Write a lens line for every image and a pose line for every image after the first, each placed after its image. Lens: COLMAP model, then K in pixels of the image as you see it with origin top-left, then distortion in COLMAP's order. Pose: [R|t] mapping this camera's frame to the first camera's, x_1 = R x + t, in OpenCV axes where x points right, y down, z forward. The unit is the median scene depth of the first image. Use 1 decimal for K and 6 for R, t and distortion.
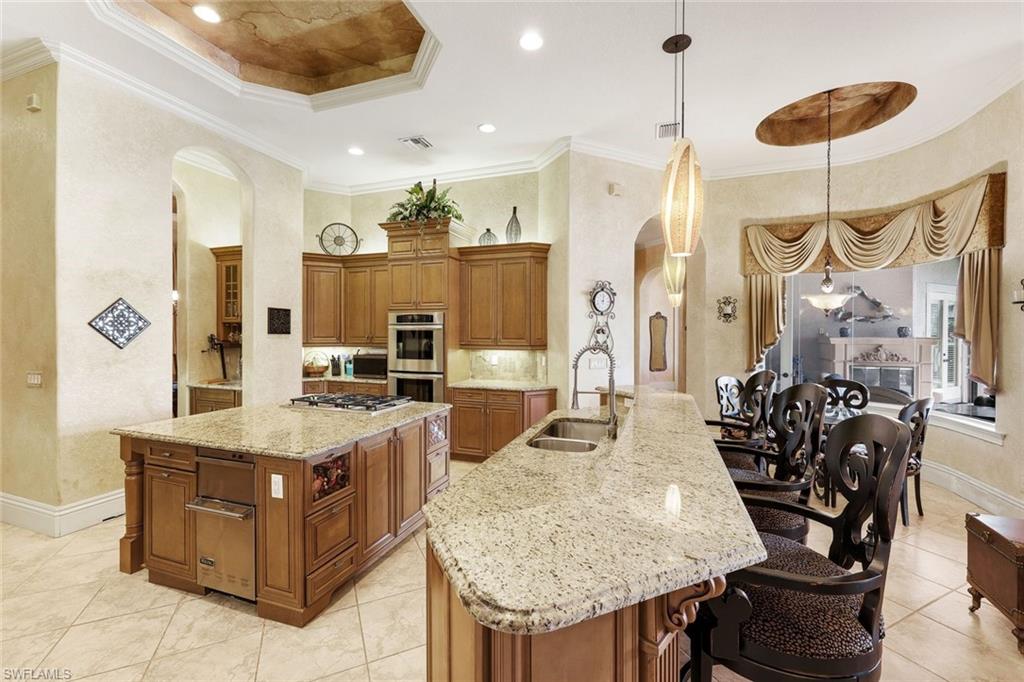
lens RADIAL K [[417.3, 0, 509.5], [0, 417.3, 332.8], [0, 0, 1]] dist [-0.000604, 0.000950]
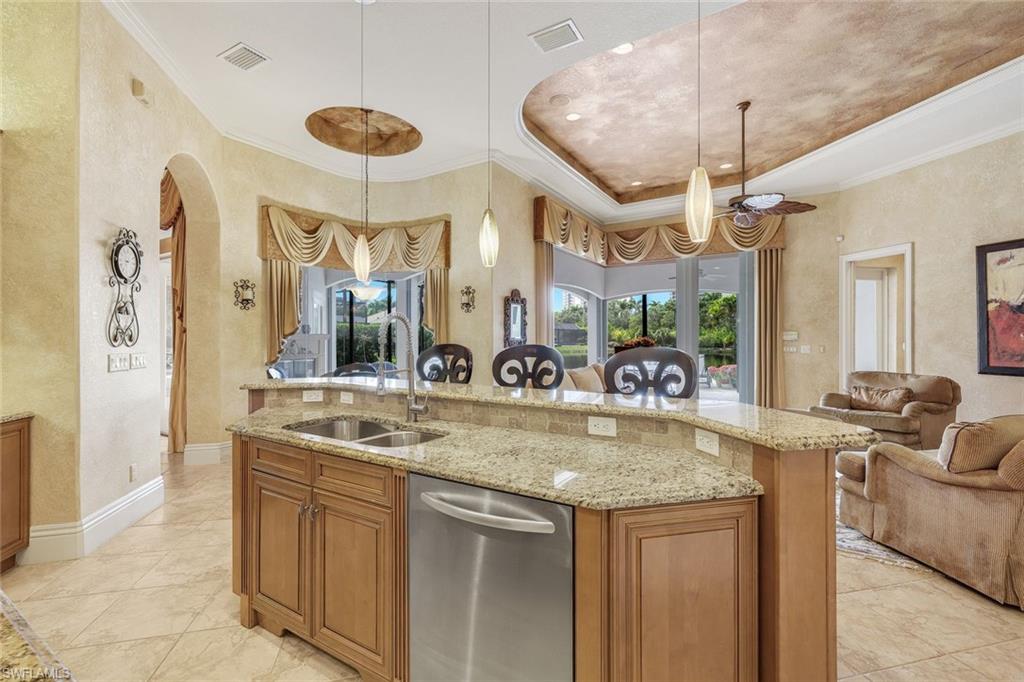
lens RADIAL K [[448.0, 0, 513.5], [0, 448.0, 336.0], [0, 0, 1]] dist [-0.000349, 0.000842]
pose [[0.204248, -0.000322, 0.978919, -0.298588], [0.006070, 0.999981, -0.000937, 0.037203], [-0.978900, 0.006133, 0.204246, 0.291300]]
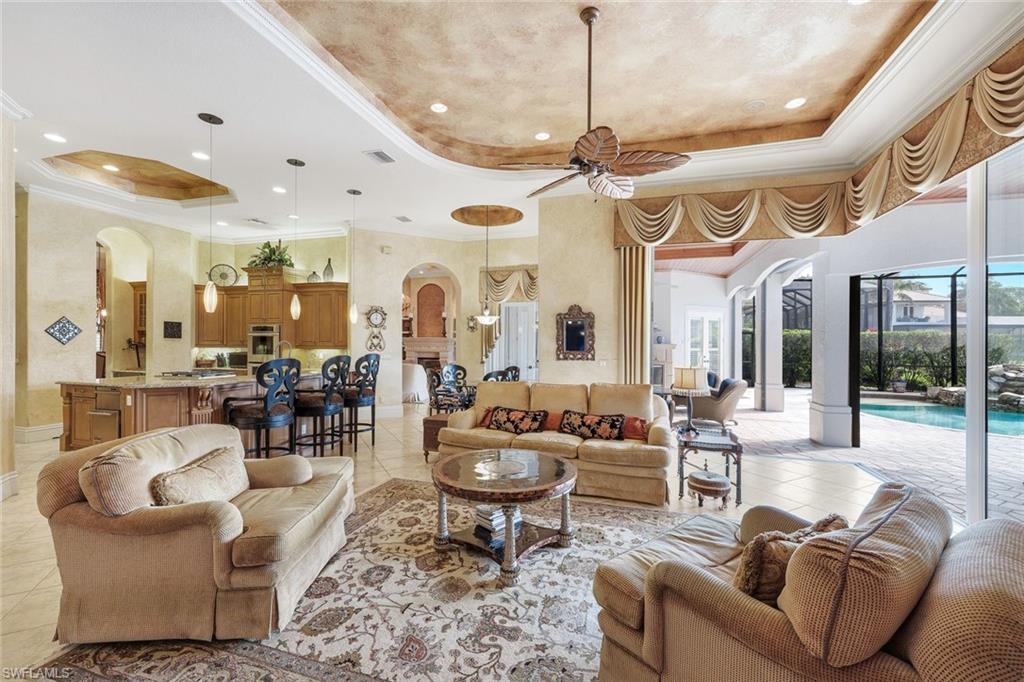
lens RADIAL K [[417.3, 0, 508.4], [0, 417.3, 342.1], [0, 0, 1]] dist [-0.000604, 0.000950]
pose [[0.998894, 0.003580, 0.046892, 0.636846], [-0.003493, 0.999992, -0.001939, 0.016553], [-0.046899, 0.001773, 0.998898, -0.628630]]
